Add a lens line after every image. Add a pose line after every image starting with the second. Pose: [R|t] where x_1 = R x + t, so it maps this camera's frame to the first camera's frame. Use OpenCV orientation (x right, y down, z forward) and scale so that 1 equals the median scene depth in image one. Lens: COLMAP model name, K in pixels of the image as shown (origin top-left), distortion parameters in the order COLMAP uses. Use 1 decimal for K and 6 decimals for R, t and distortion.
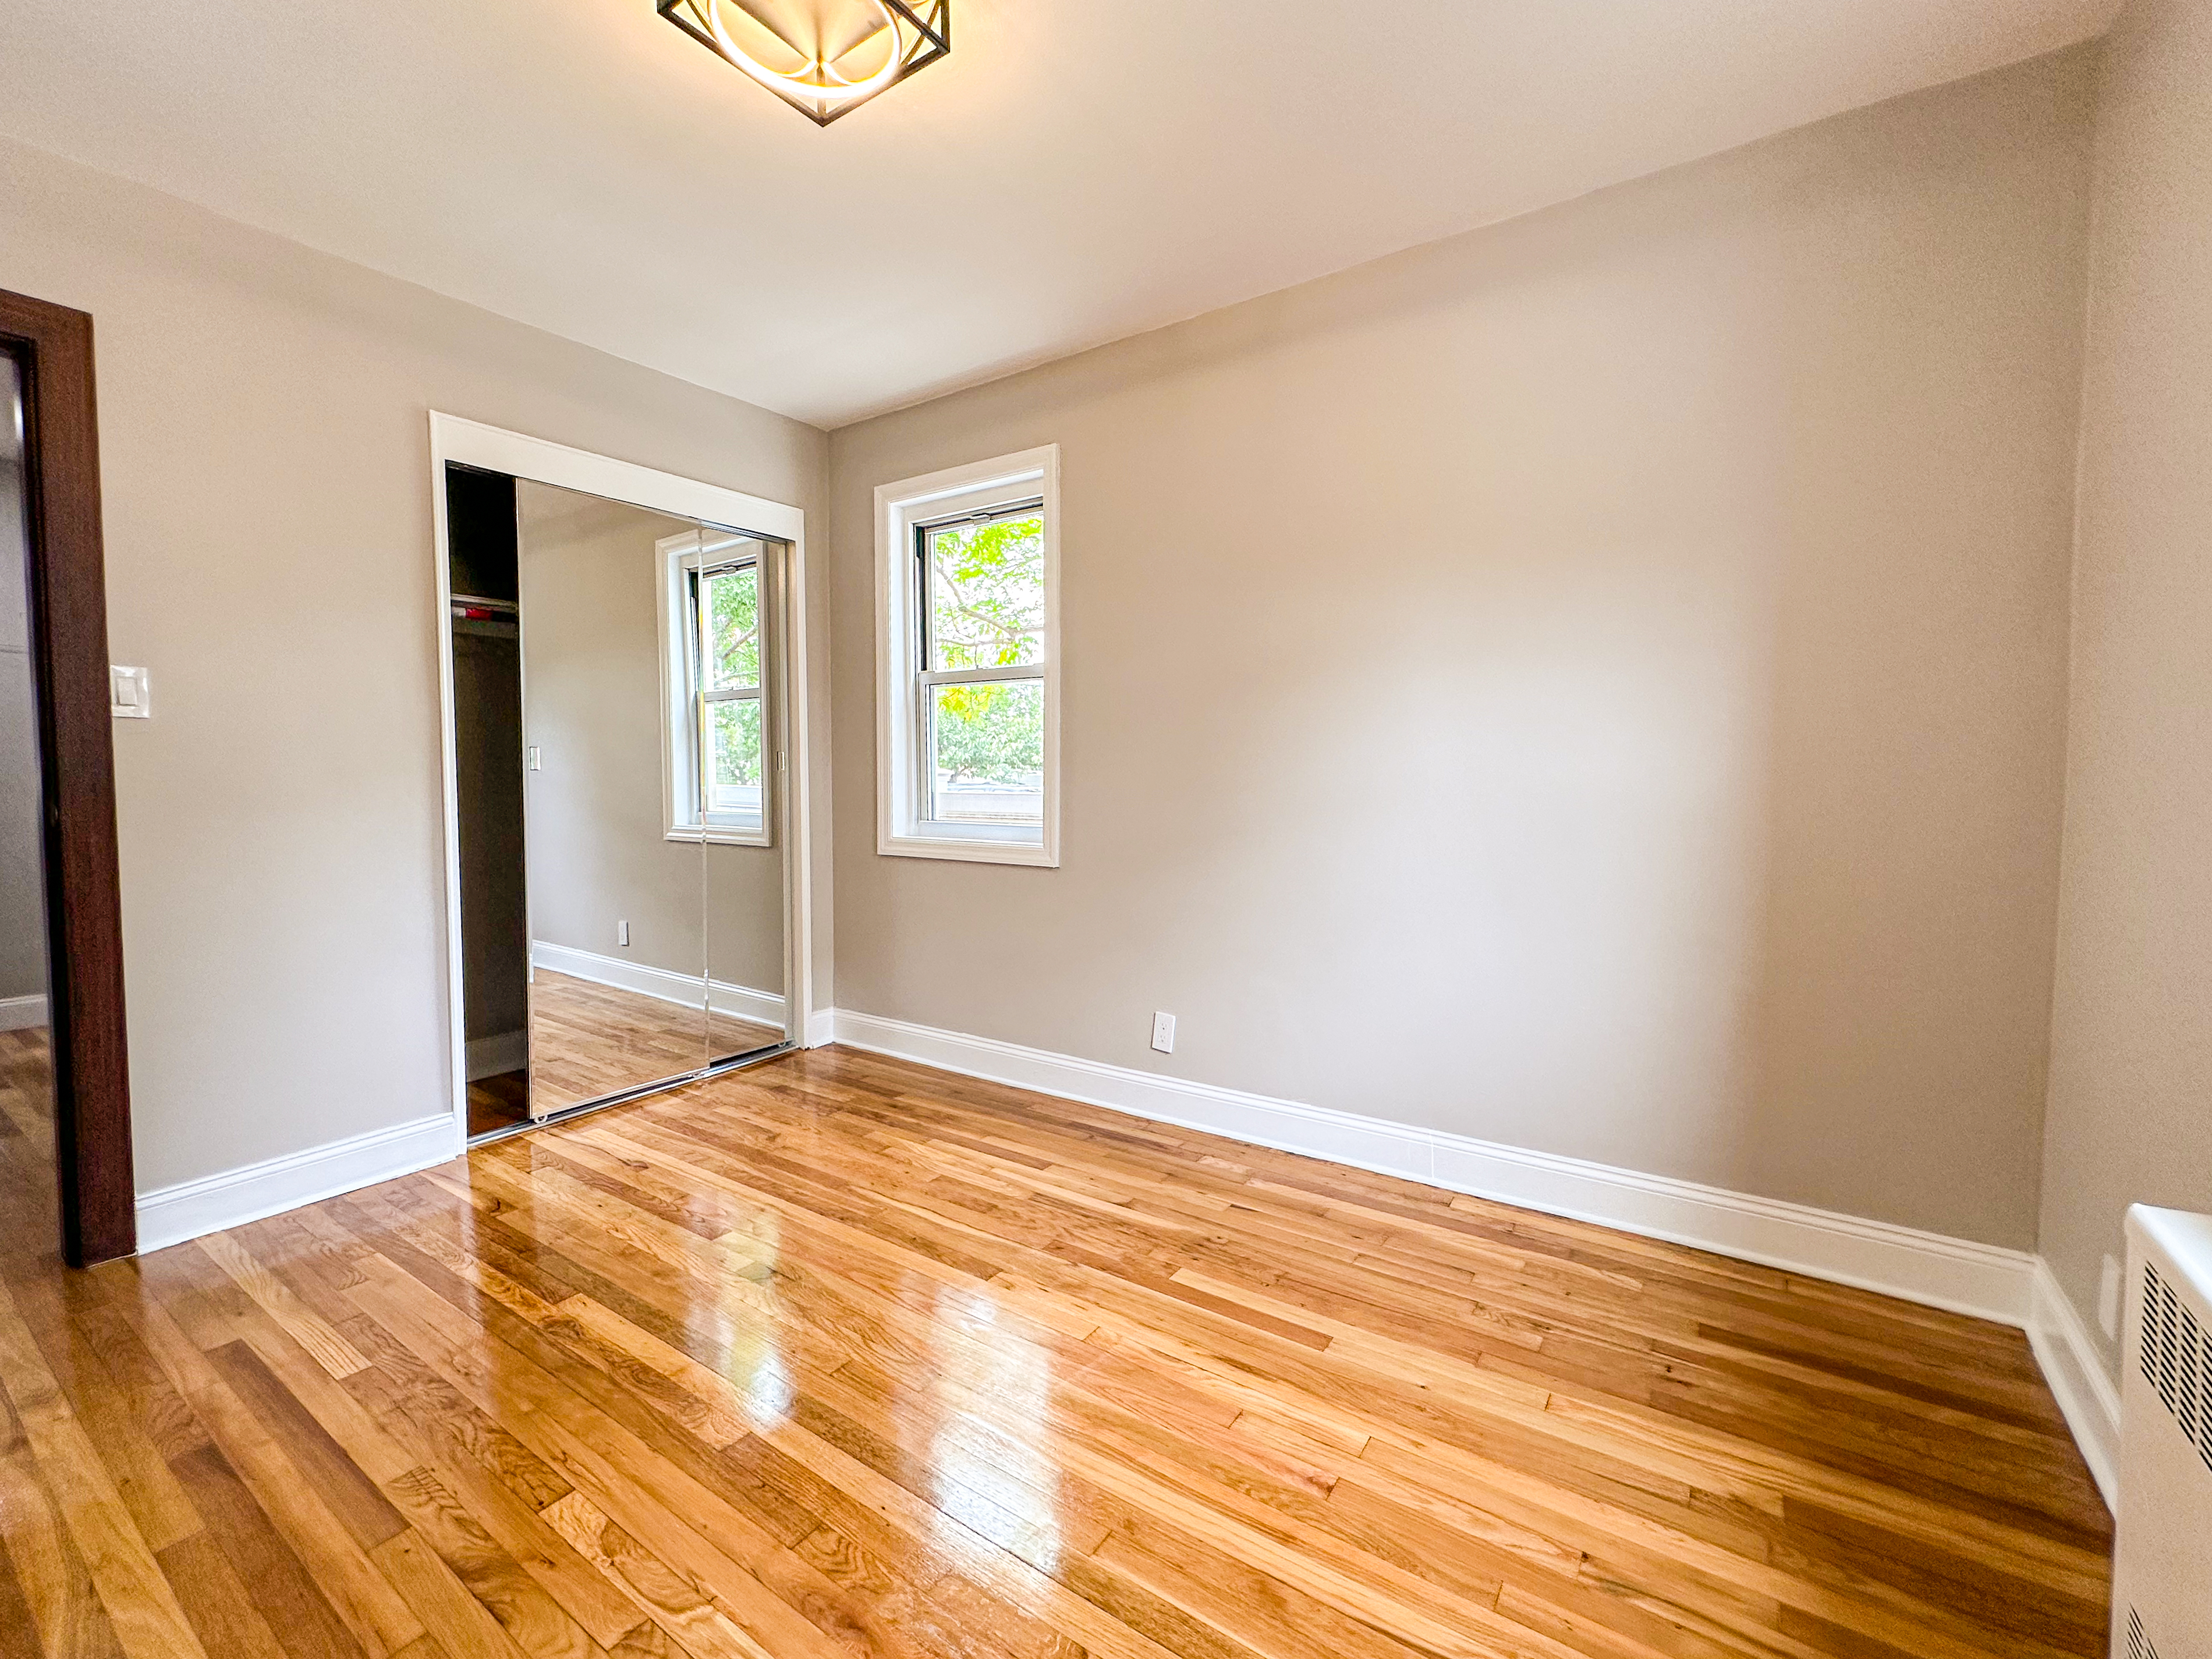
lens RADIAL K [[904.6, 0, 1092.7], [0, 904.6, 824.7], [0, 0, 1]] dist [0.002696, 0.000588]
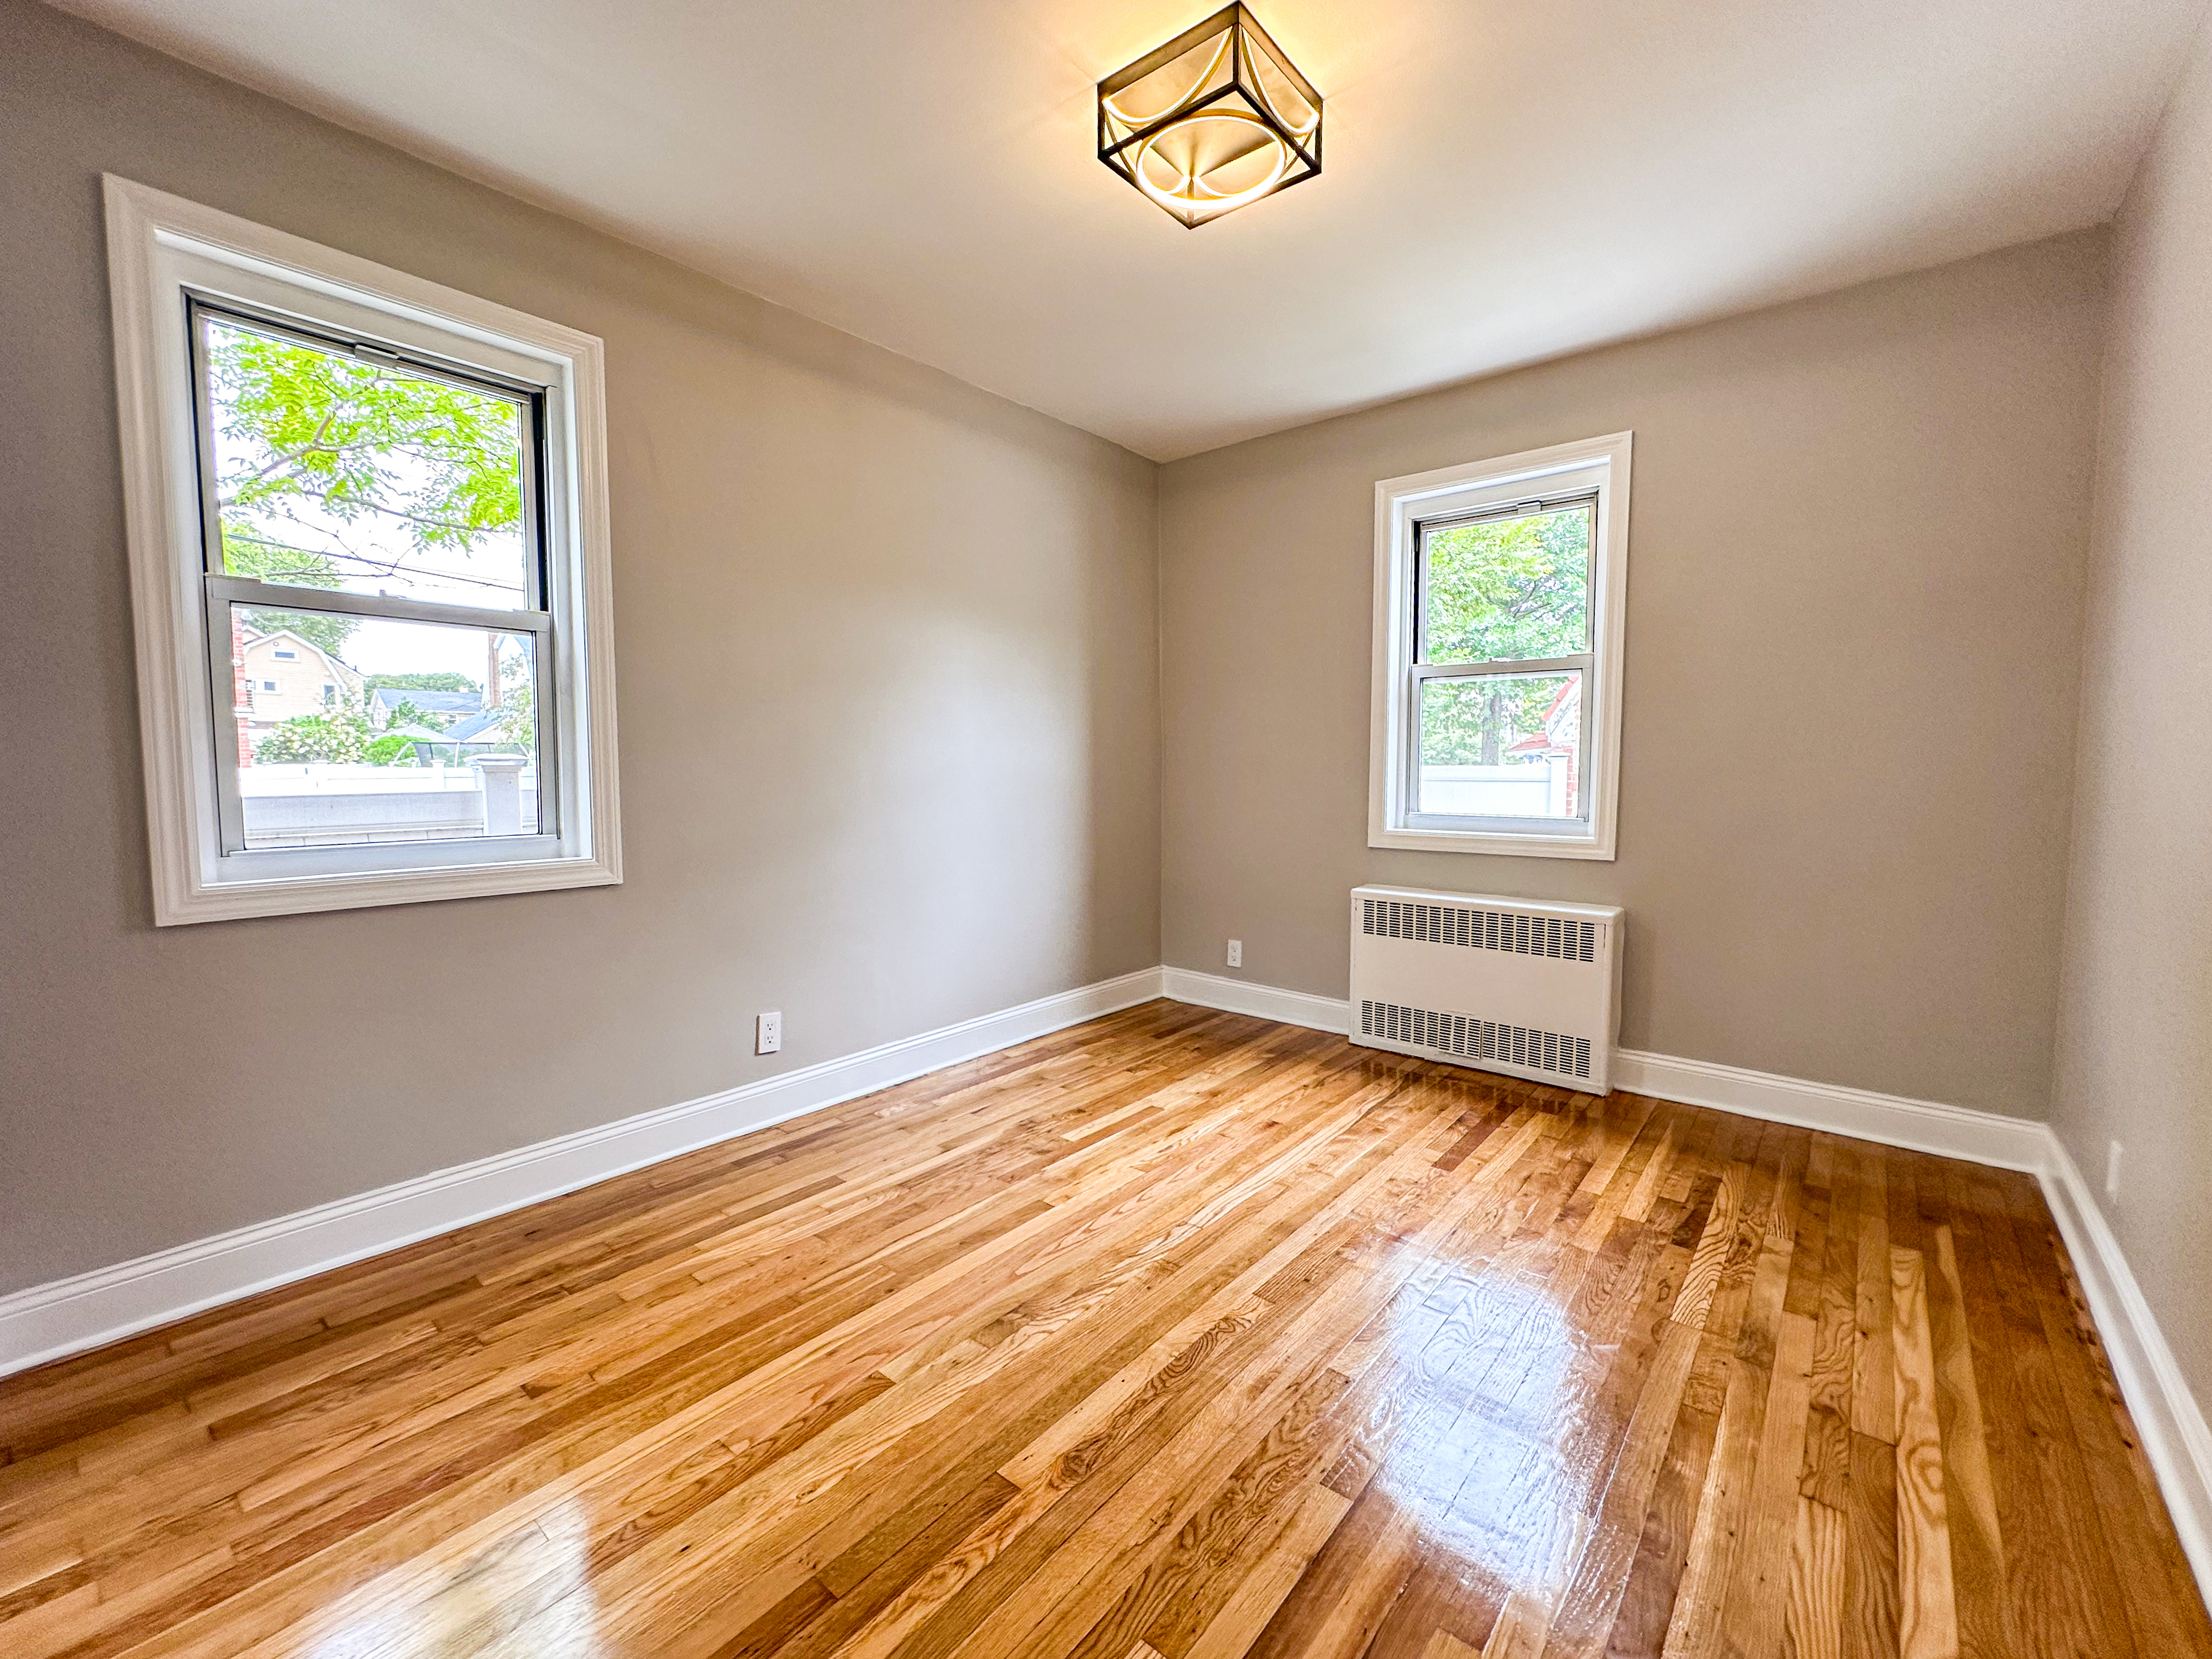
lens RADIAL K [[904.5, 0, 1083.4], [0, 904.5, 822.4], [0, 0, 1]] dist [0.002696, 0.000588]
pose [[0.131179, -0.062453, 0.989389, -0.981623], [0.053718, 0.996995, 0.055811, -0.036193], [-0.989902, 0.045826, 0.134140, 0.634171]]
